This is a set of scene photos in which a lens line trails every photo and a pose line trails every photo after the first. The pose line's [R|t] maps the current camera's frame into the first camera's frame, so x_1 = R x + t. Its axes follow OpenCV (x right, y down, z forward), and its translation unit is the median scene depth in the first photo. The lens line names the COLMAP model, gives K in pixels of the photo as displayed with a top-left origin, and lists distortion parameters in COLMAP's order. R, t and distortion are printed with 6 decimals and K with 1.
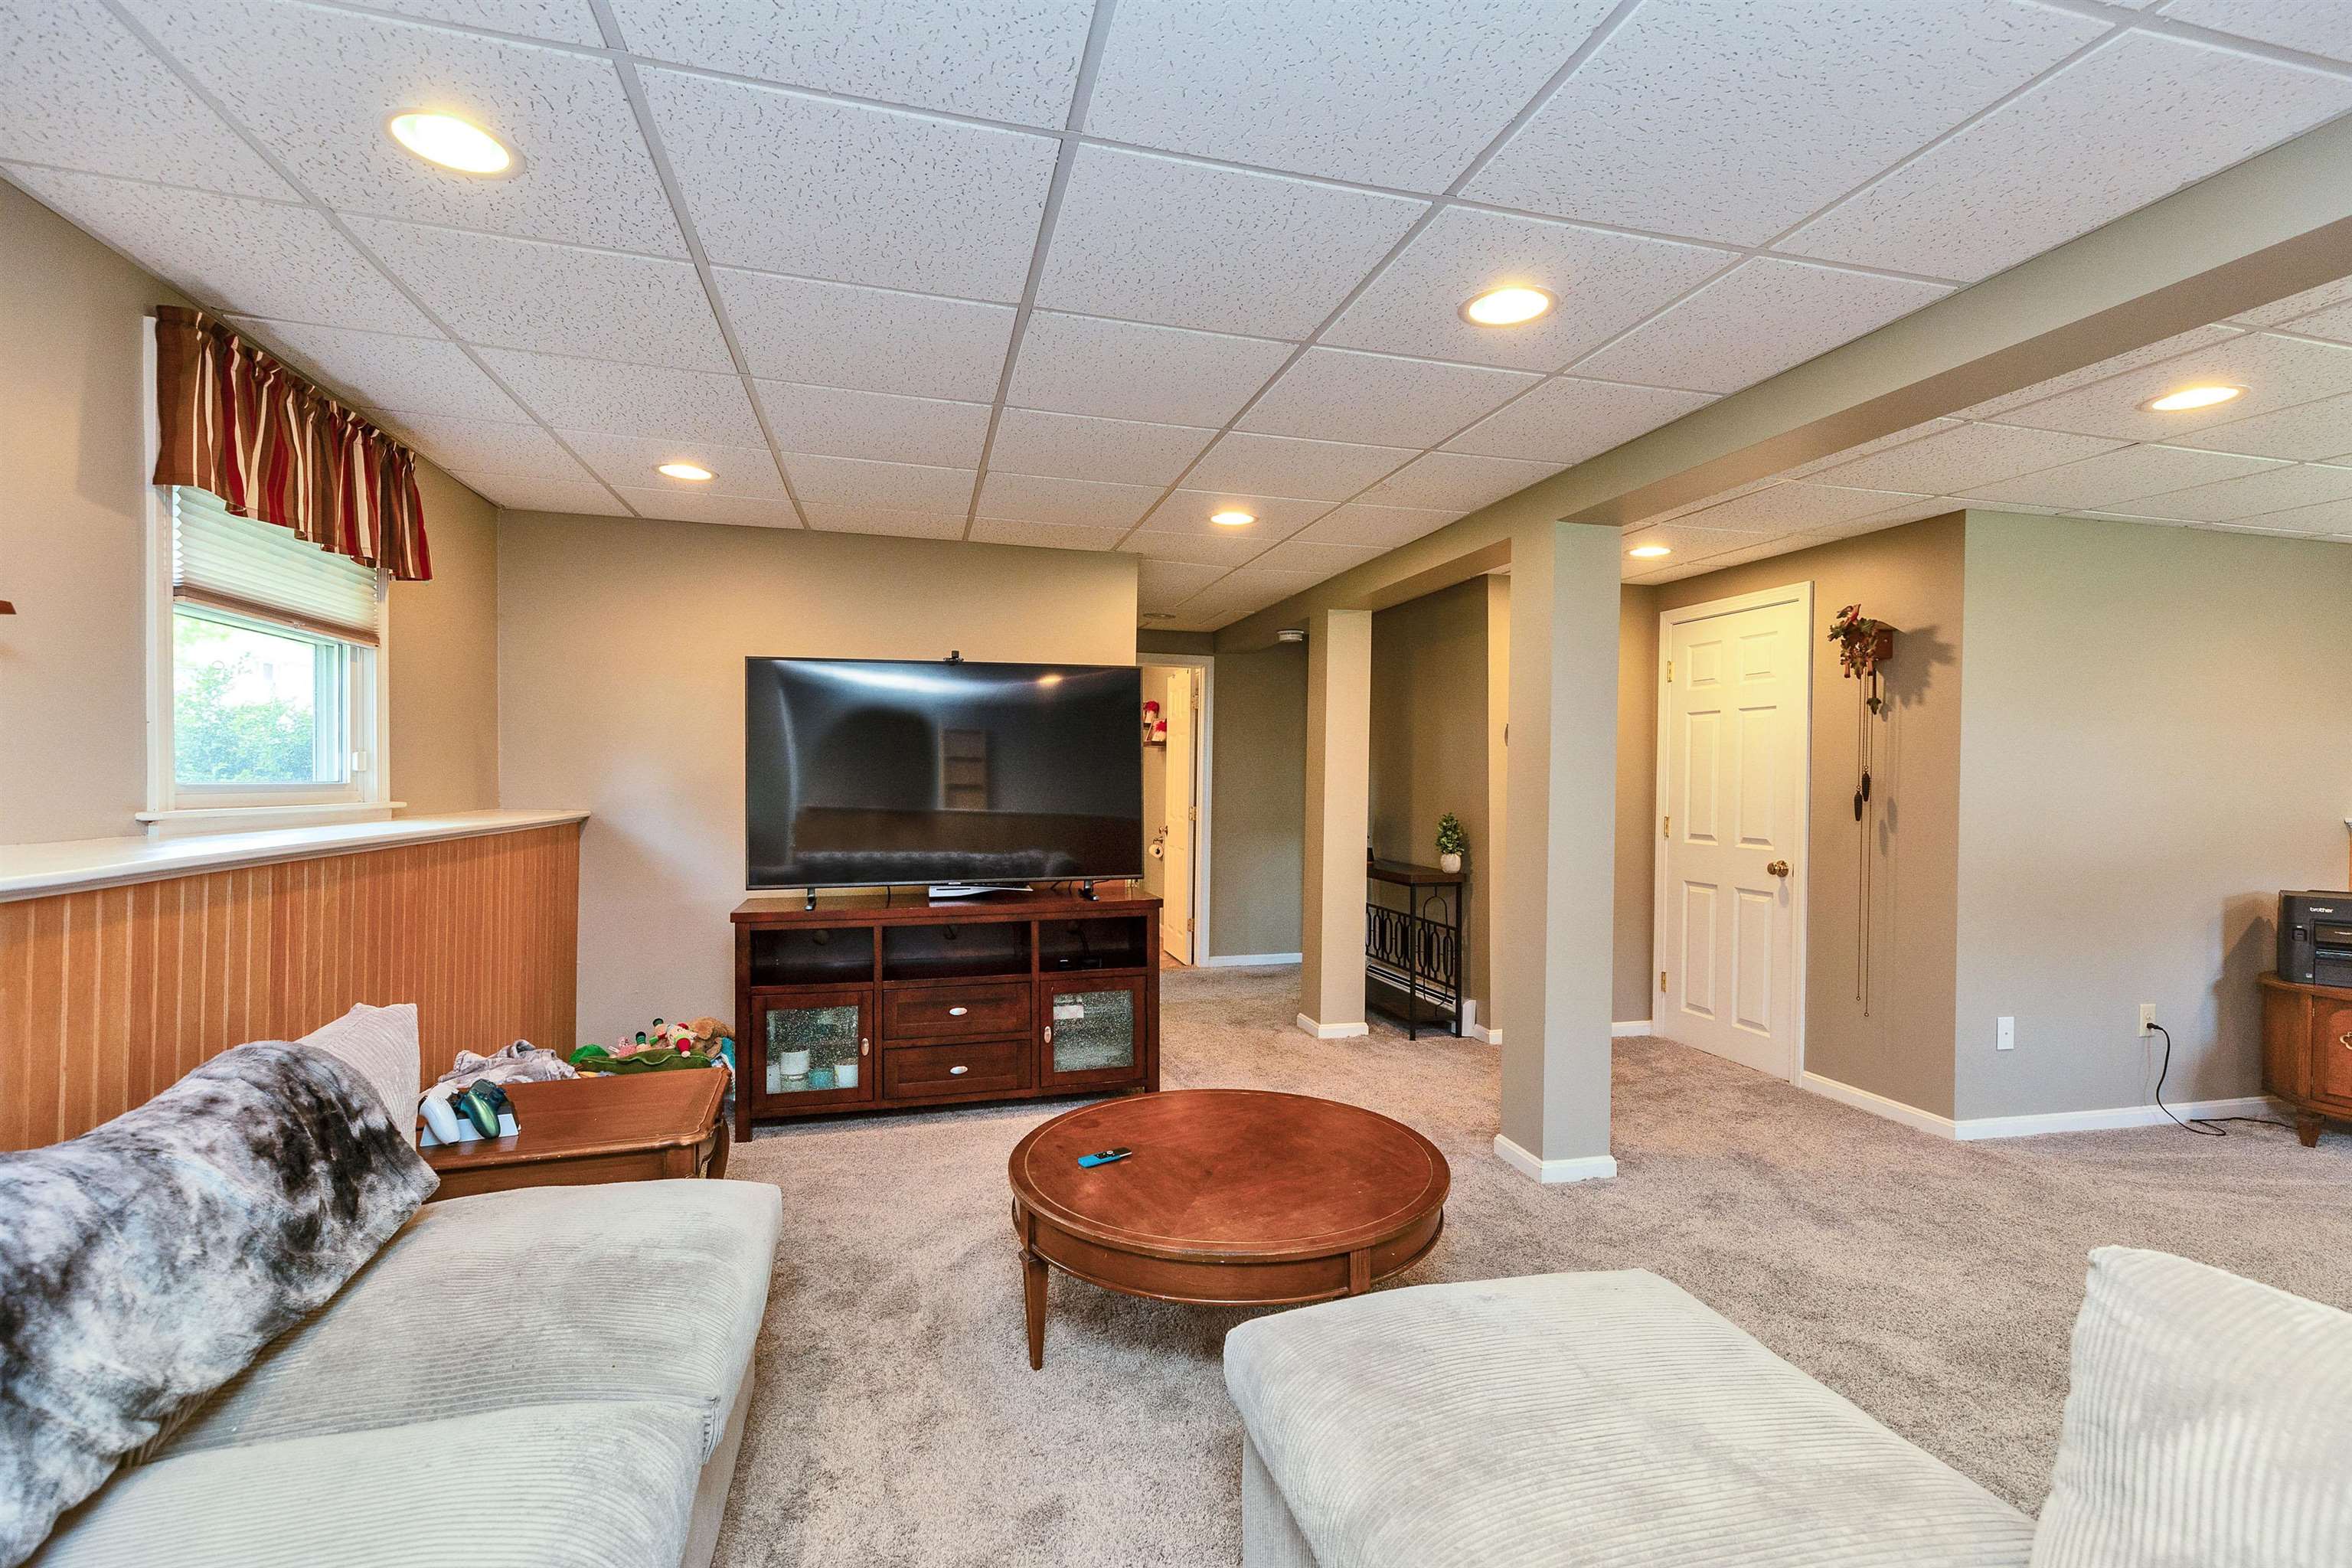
lens RADIAL K [[1064.4, 0, 1187.8], [0, 1064.4, 780.5], [0, 0, 1]] dist [0.007753, -0.001007]
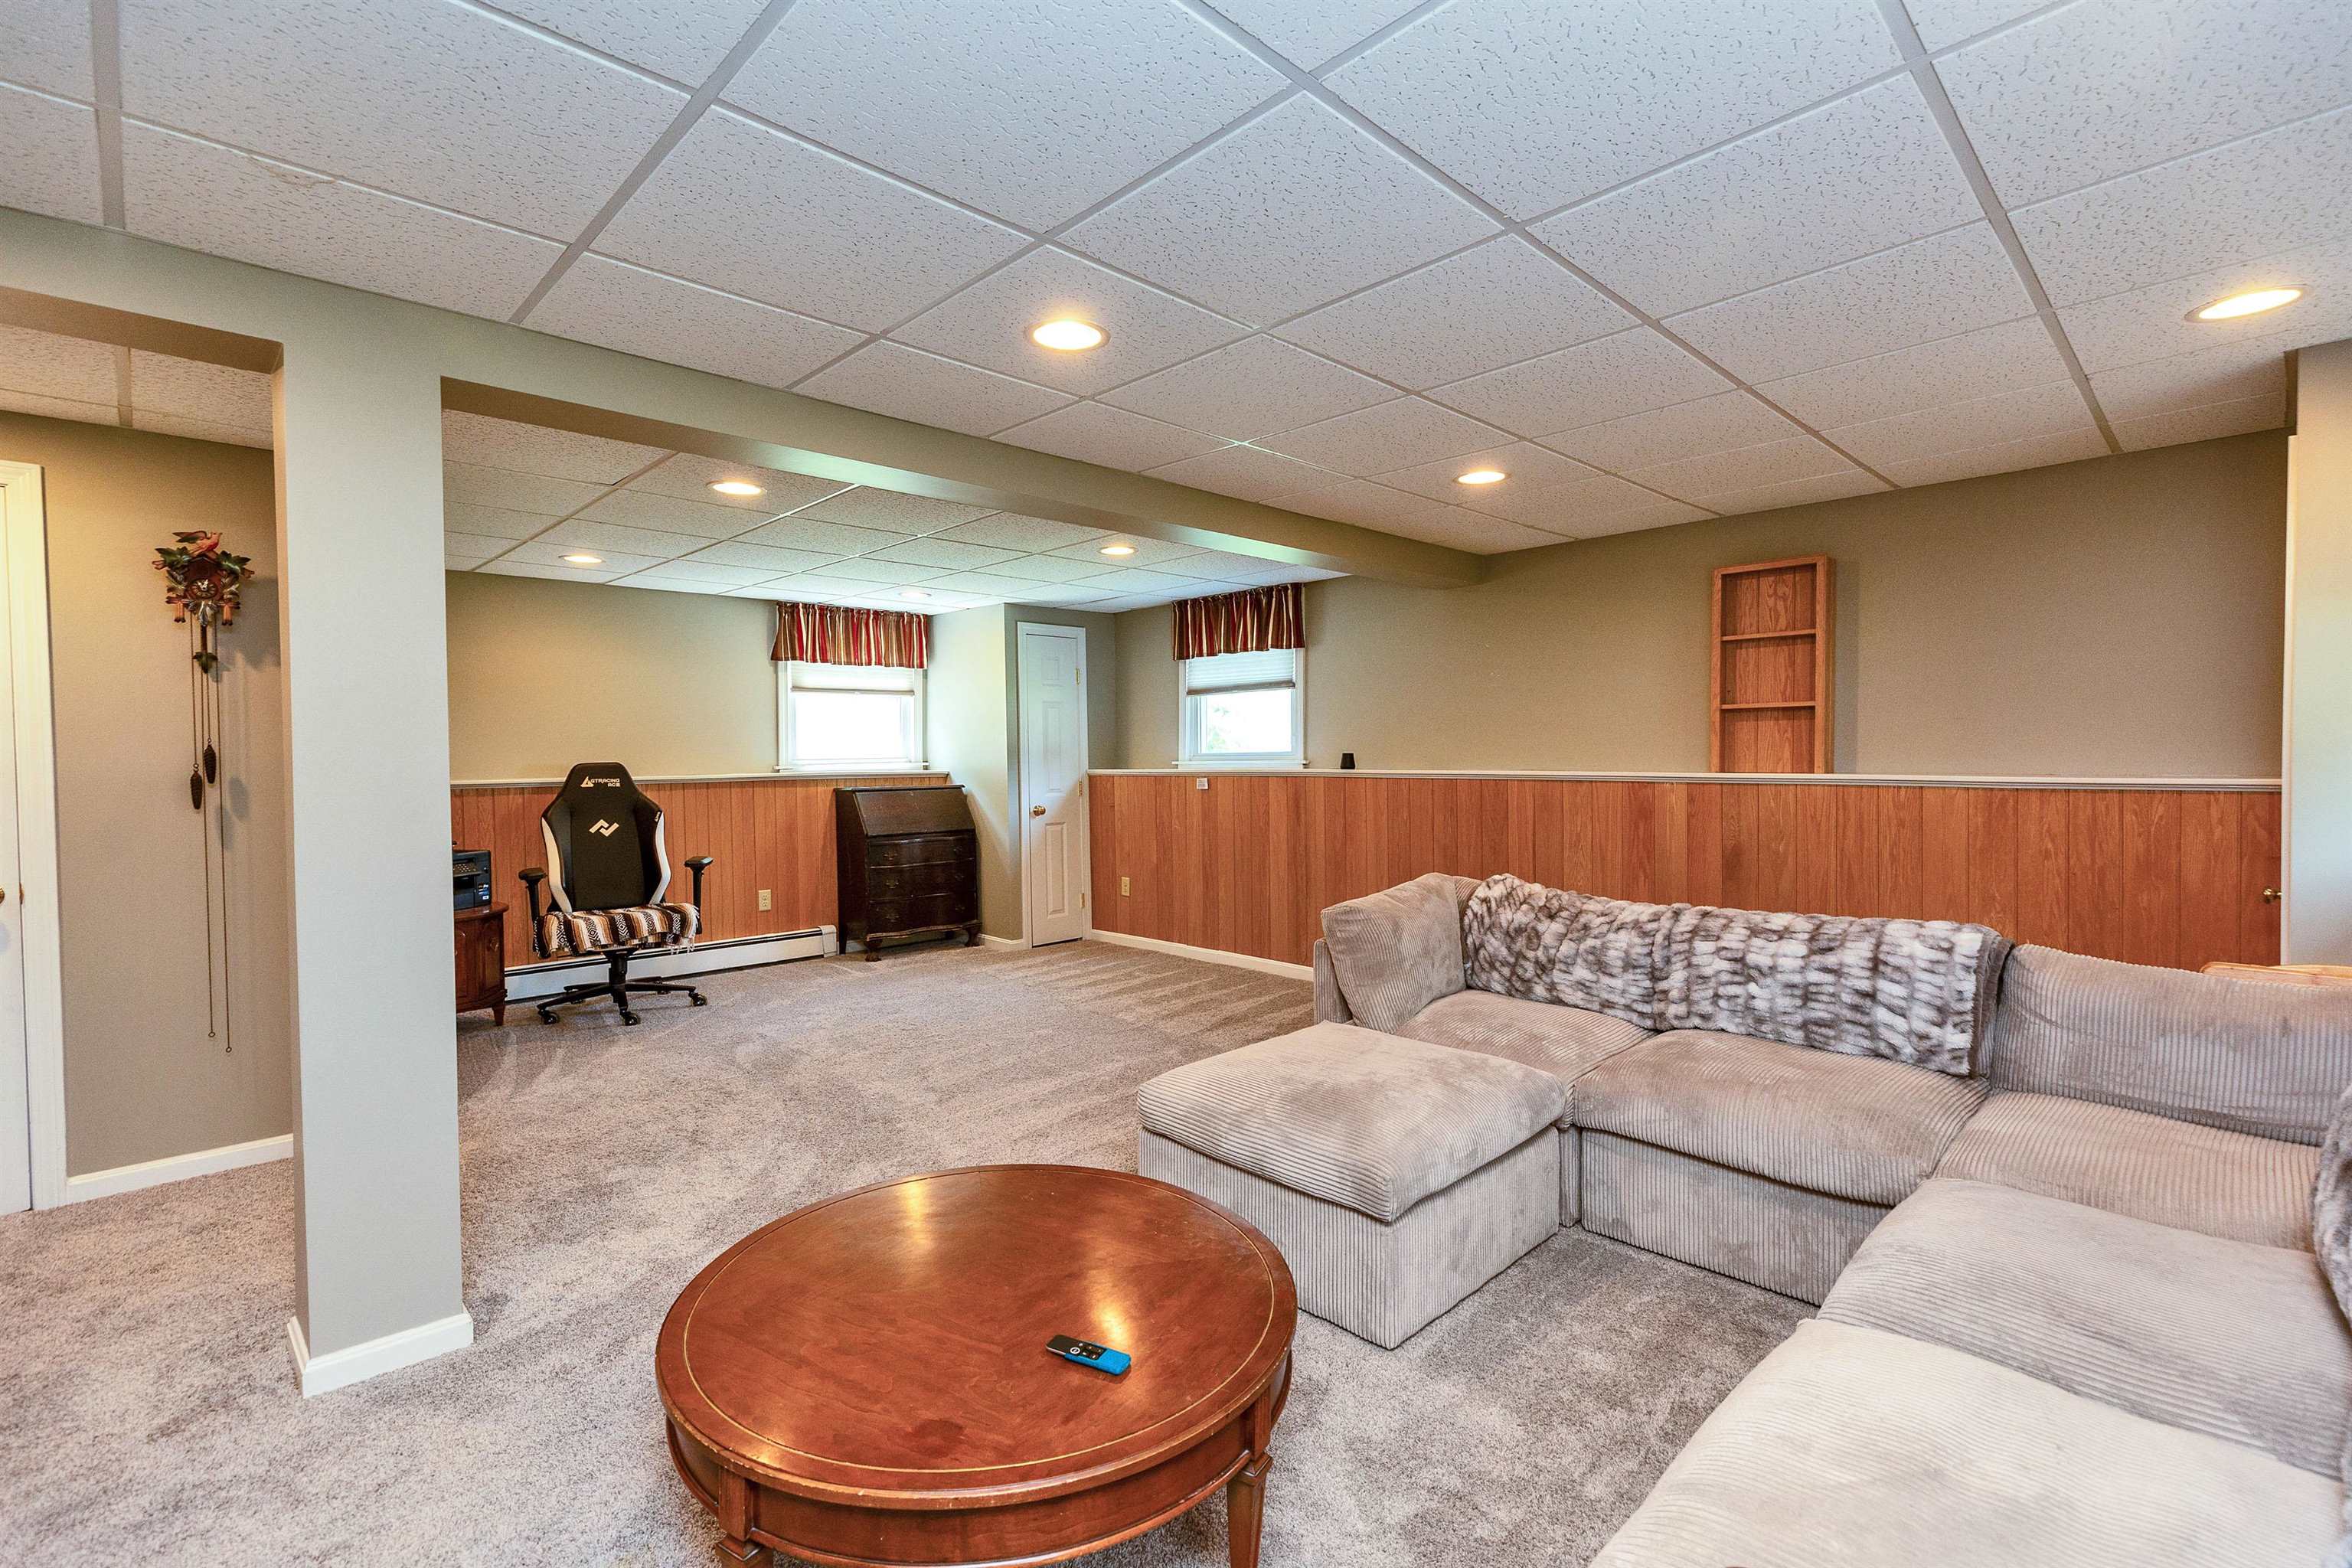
lens RADIAL K [[1064.4, 0, 1164.9], [0, 1064.4, 783.5], [0, 0, 1]] dist [0.007753, -0.001007]
pose [[-0.479496, -0.033307, 0.876912, -0.474753], [0.008809, 0.999046, 0.042762, -0.009564], [-0.877500, 0.028229, -0.478745, 0.908944]]
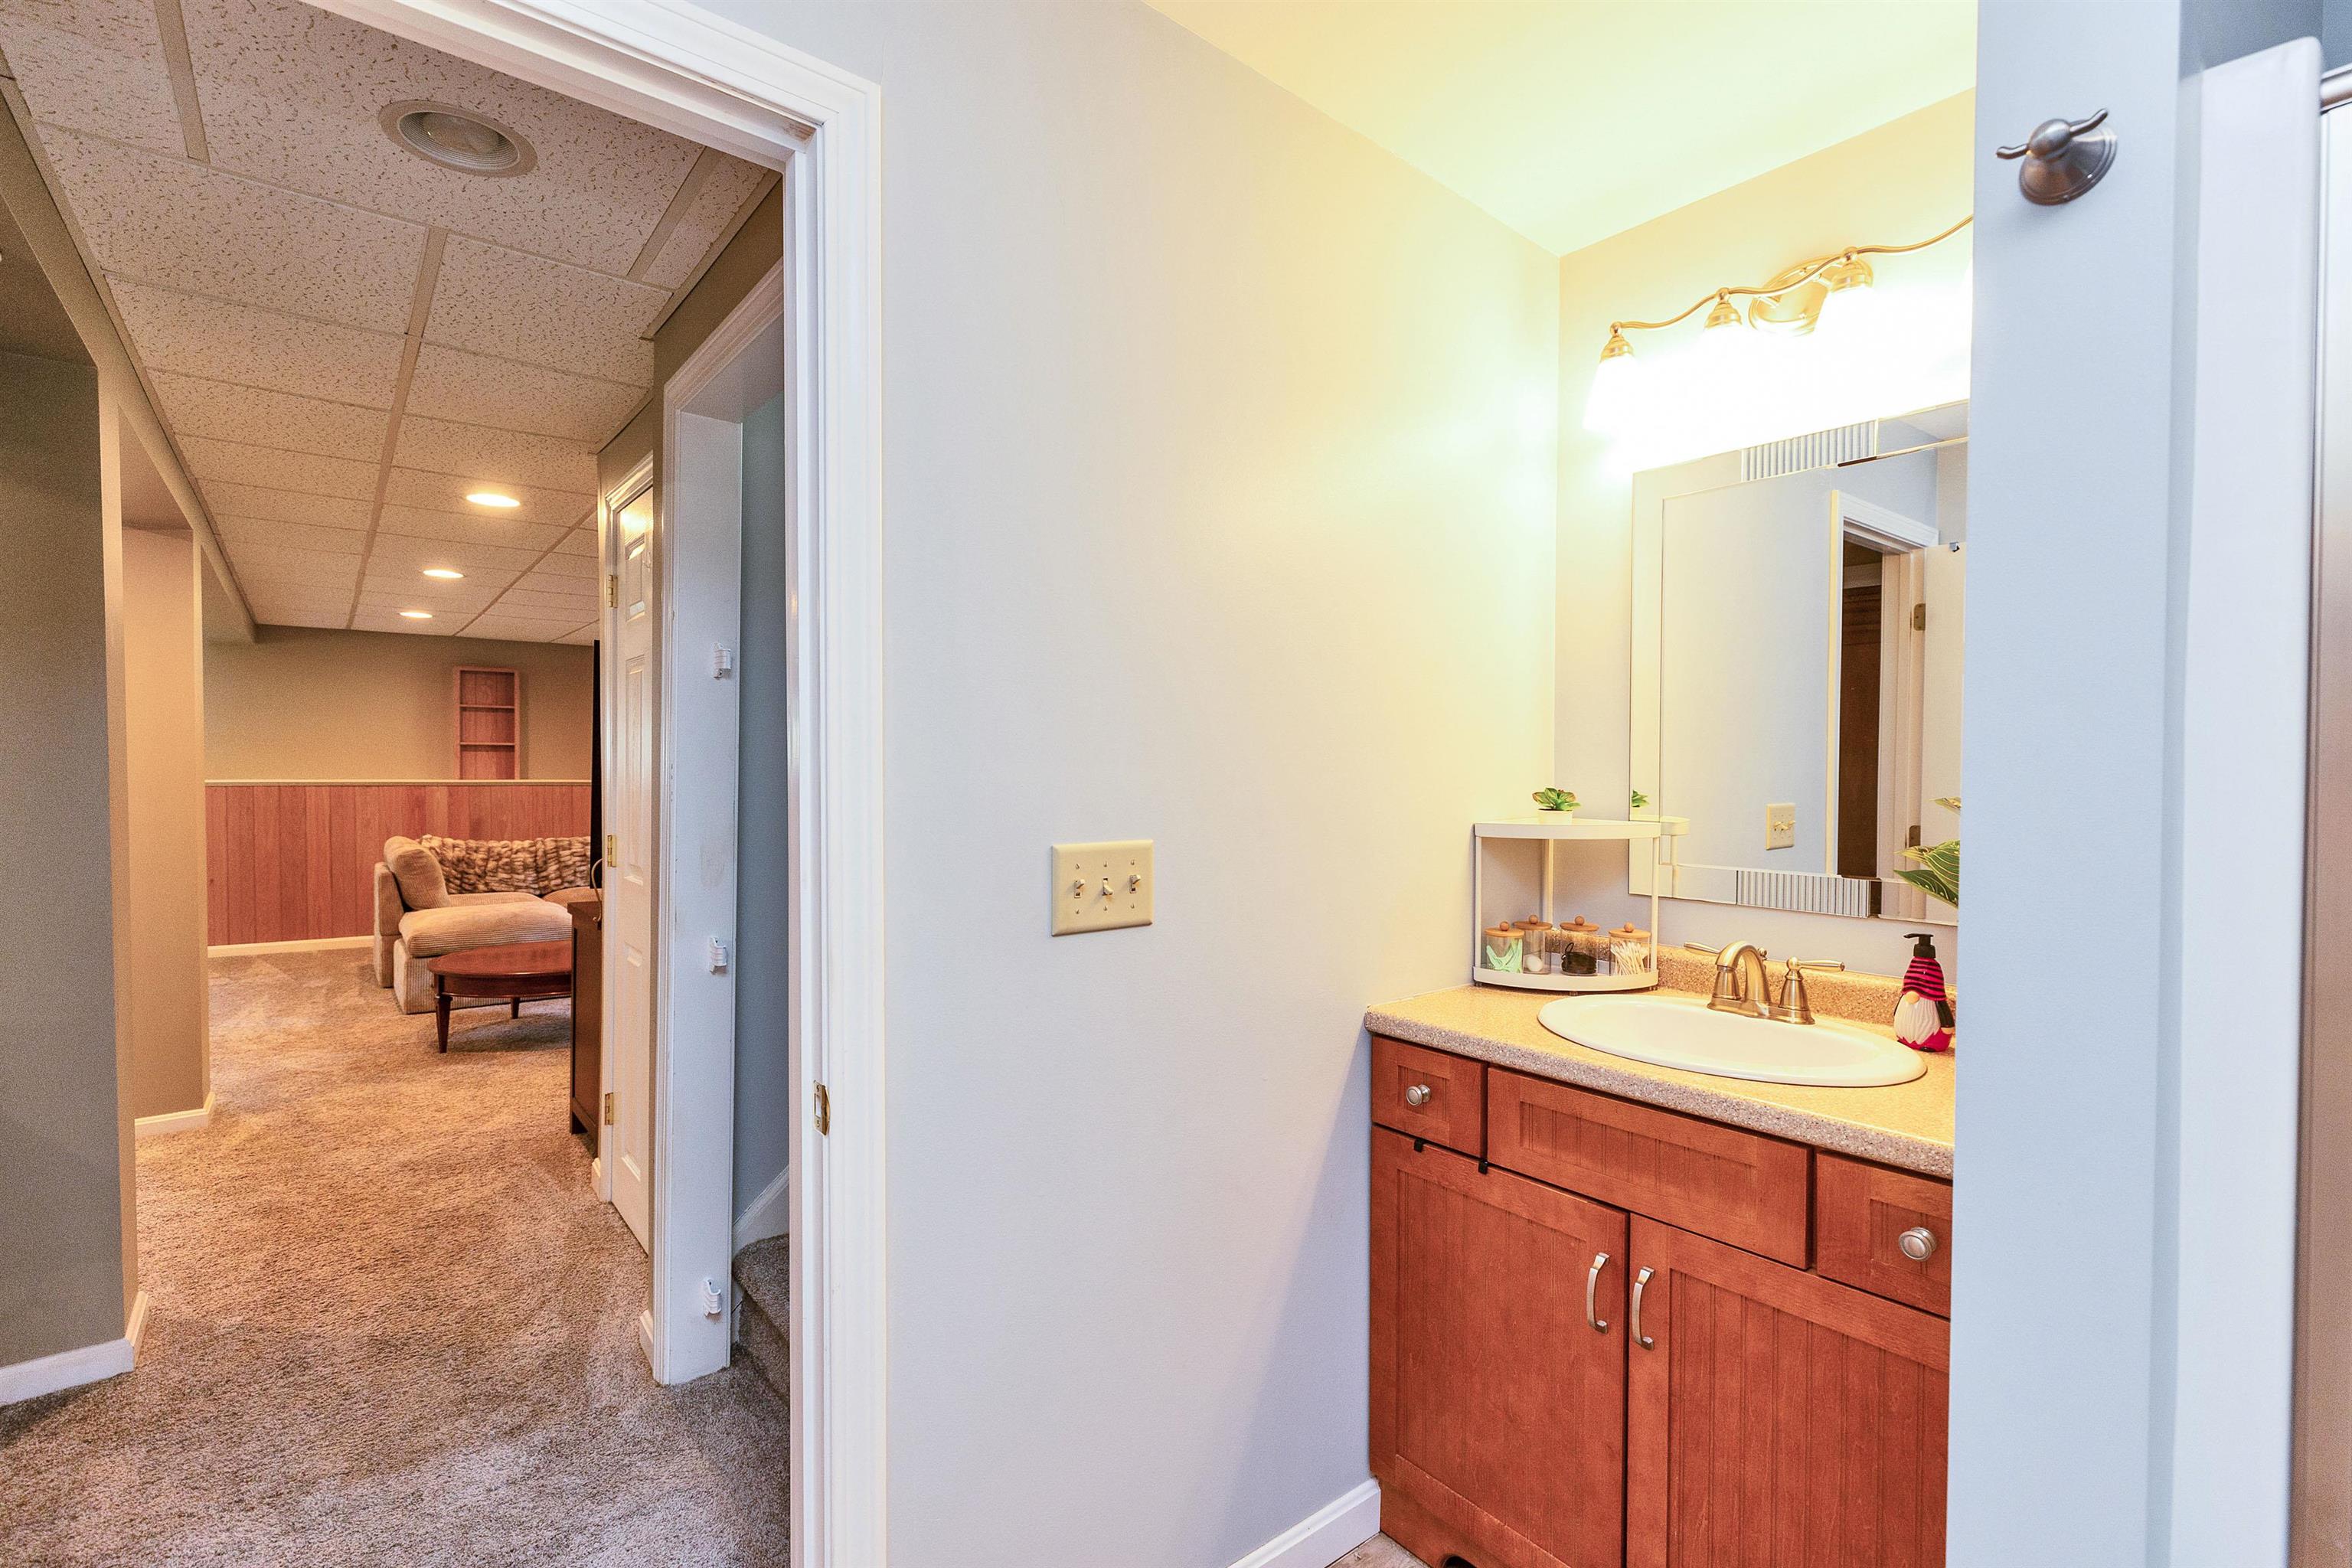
lens RADIAL K [[1064.4, 0, 1175.4], [0, 1064.4, 784.9], [0, 0, 1]] dist [0.007753, -0.001007]
pose [[-0.916468, -0.012814, -0.399903, -0.167568], [-0.020694, 0.999667, 0.015395, -0.018008], [0.399573, 0.022384, -0.916428, 2.436544]]
